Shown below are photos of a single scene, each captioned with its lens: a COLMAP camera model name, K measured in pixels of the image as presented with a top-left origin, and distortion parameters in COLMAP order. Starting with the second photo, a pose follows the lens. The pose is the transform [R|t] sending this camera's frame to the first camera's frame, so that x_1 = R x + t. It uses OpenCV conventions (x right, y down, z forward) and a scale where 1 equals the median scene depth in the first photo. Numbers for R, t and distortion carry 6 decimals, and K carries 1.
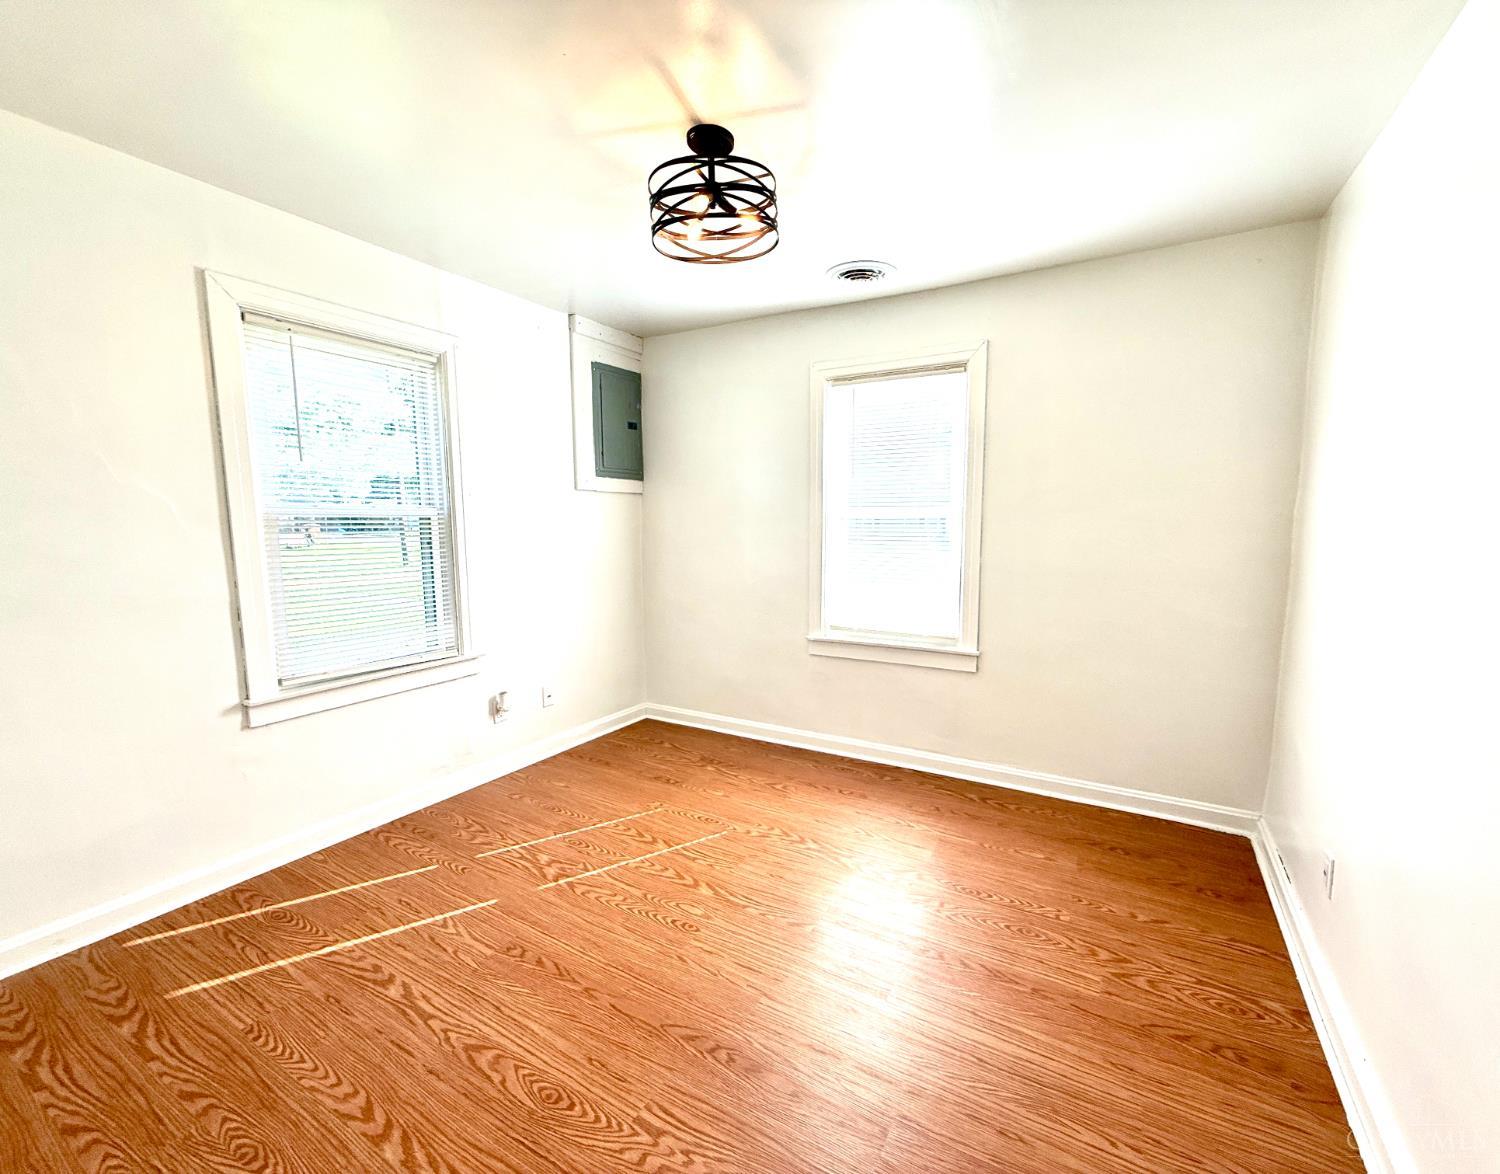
lens RADIAL K [[646.8, 0, 750.0], [0, 646.8, 587.0], [0, 0, 1]] dist [0.001563, 0.000252]
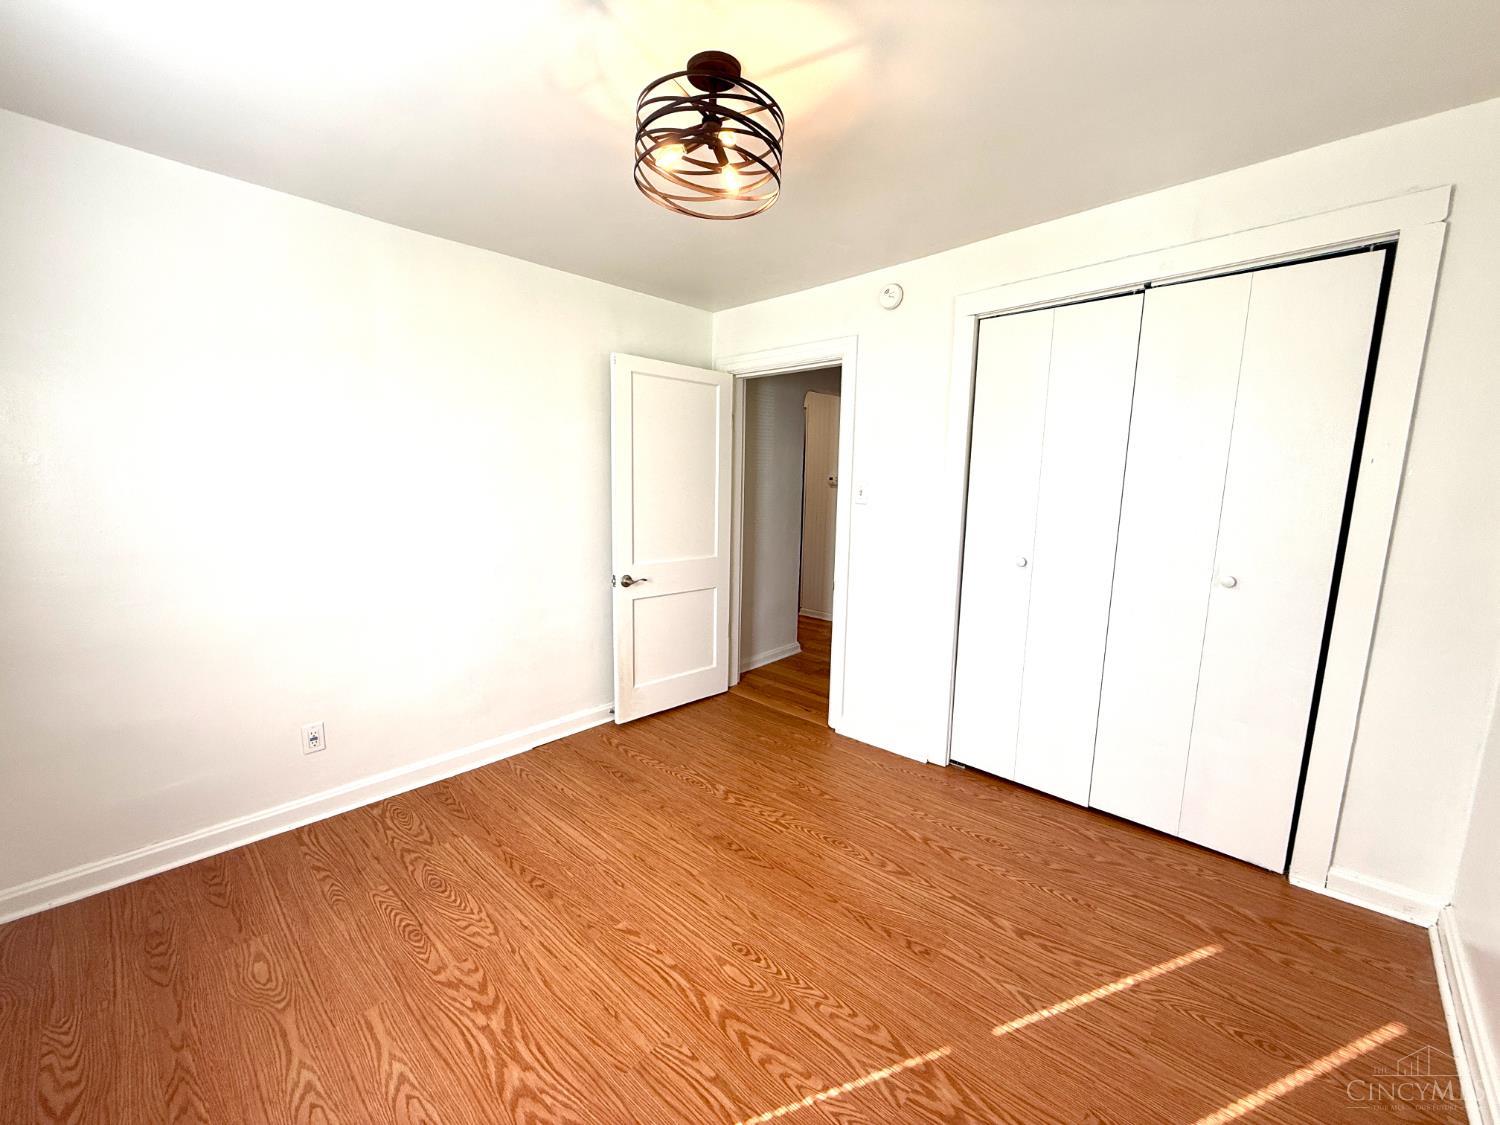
lens RADIAL K [[597.9, 0, 748.3], [0, 597.9, 562.1], [0, 0, 1]] dist [0.000746, 0.000350]
pose [[-0.982212, -0.041839, 0.183055, -0.248920], [0.005946, 0.967442, 0.253021, -0.239210], [-0.187681, 0.249609, -0.949985, 1.764700]]
